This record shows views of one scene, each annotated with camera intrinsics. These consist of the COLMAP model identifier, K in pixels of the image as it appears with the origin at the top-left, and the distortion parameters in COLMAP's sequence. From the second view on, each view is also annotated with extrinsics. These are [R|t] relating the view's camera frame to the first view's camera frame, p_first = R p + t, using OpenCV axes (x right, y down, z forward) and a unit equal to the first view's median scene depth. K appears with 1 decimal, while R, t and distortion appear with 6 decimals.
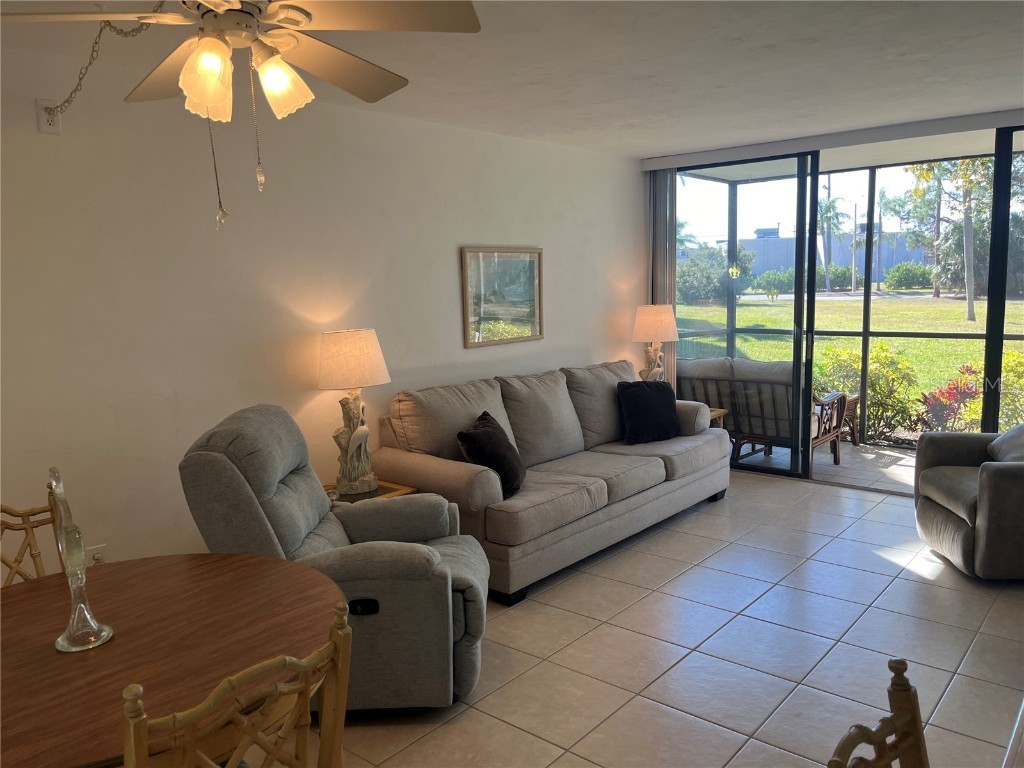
lens RADIAL K [[775.4, 0, 520.0], [0, 775.4, 391.0], [0, 0, 1]] dist [0.071112, -0.099106]
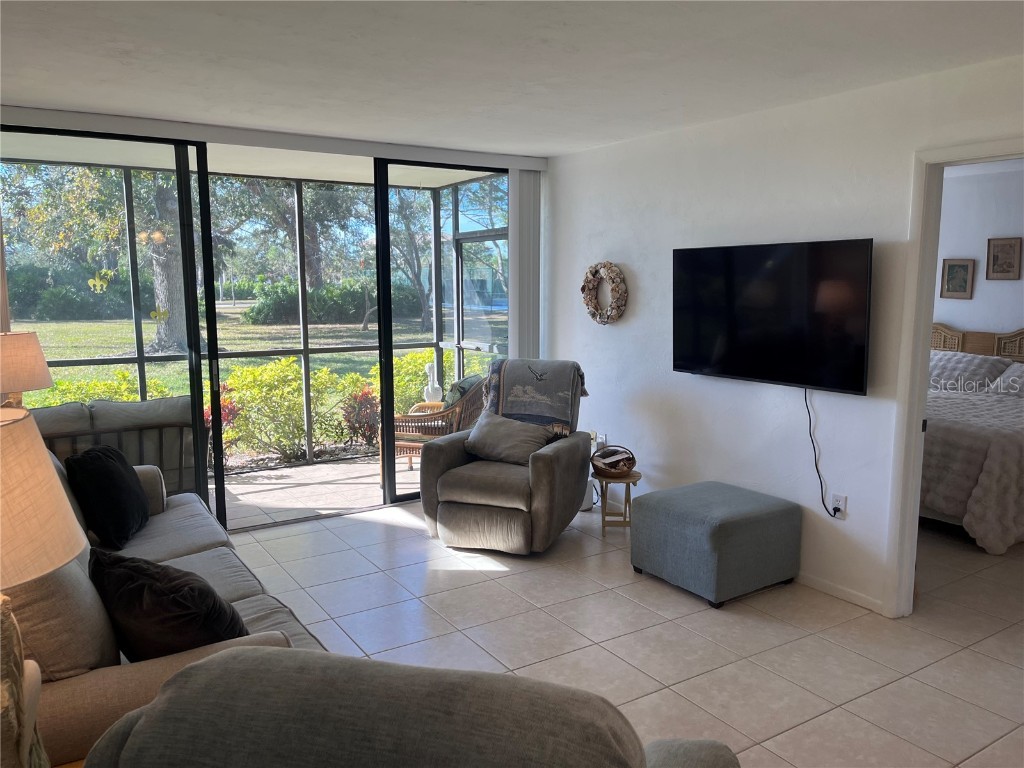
lens RADIAL K [[775.4, 0, 520.0], [0, 775.4, 391.0], [0, 0, 1]] dist [0.071112, -0.099106]
pose [[0.297188, -0.107117, 0.948791, -0.355997], [0.131452, 0.988815, 0.070462, -0.060971], [-0.945727, 0.103781, 0.307945, 0.466364]]
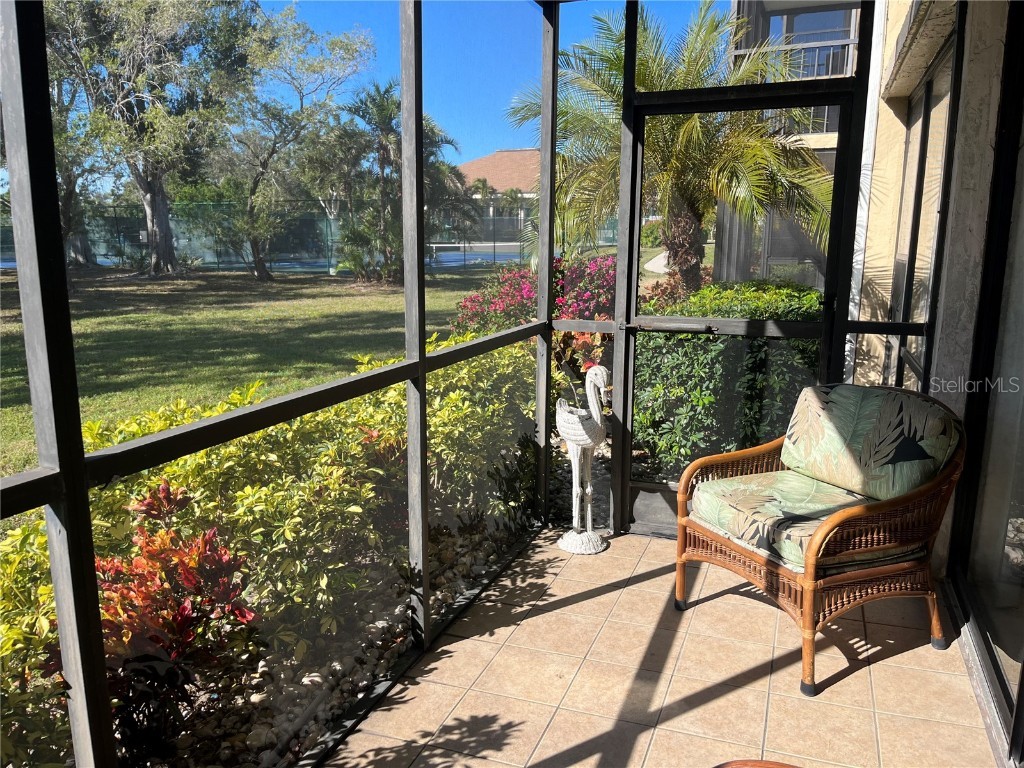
lens RADIAL K [[775.4, 0, 520.0], [0, 775.4, 391.0], [0, 0, 1]] dist [0.071112, -0.099106]
pose [[-0.328718, -0.156346, 0.931397, 0.321070], [0.138565, 0.967546, 0.211317, -0.162507], [-0.934208, 0.198523, -0.296386, 1.302206]]
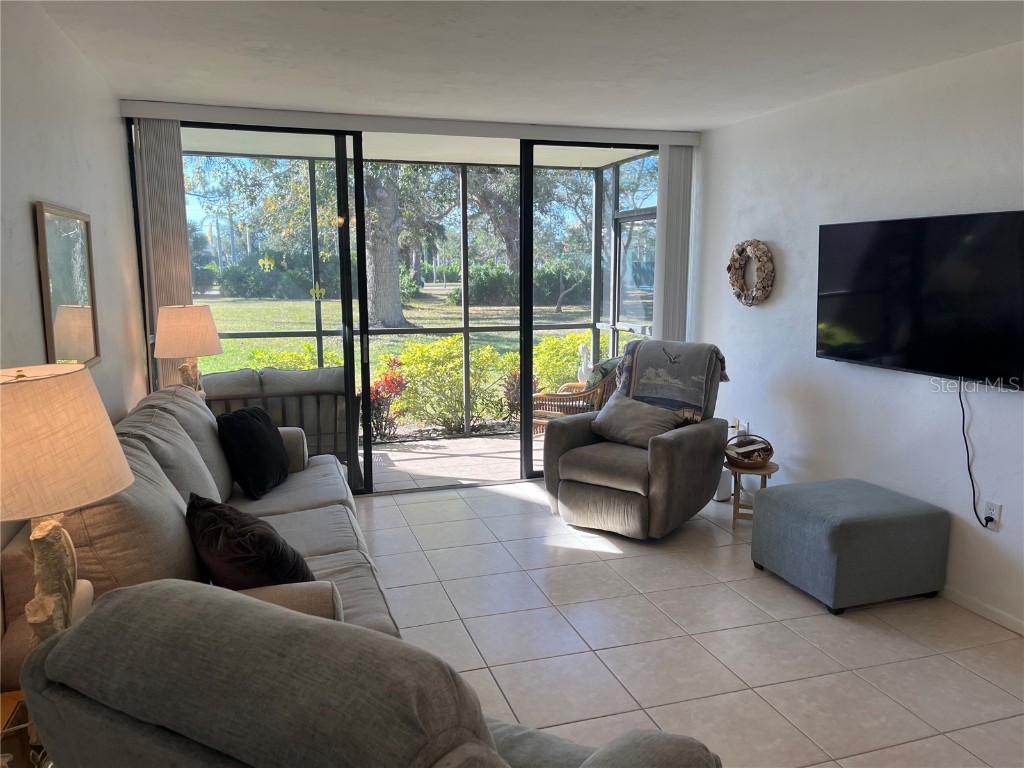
lens RADIAL K [[775.4, 0, 520.0], [0, 775.4, 391.0], [0, 0, 1]] dist [0.071112, -0.099106]
pose [[0.531270, -0.110113, 0.840016, -0.322024], [0.109467, 0.992128, 0.060820, -0.047040], [-0.840101, 0.059642, 0.539142, 0.391987]]
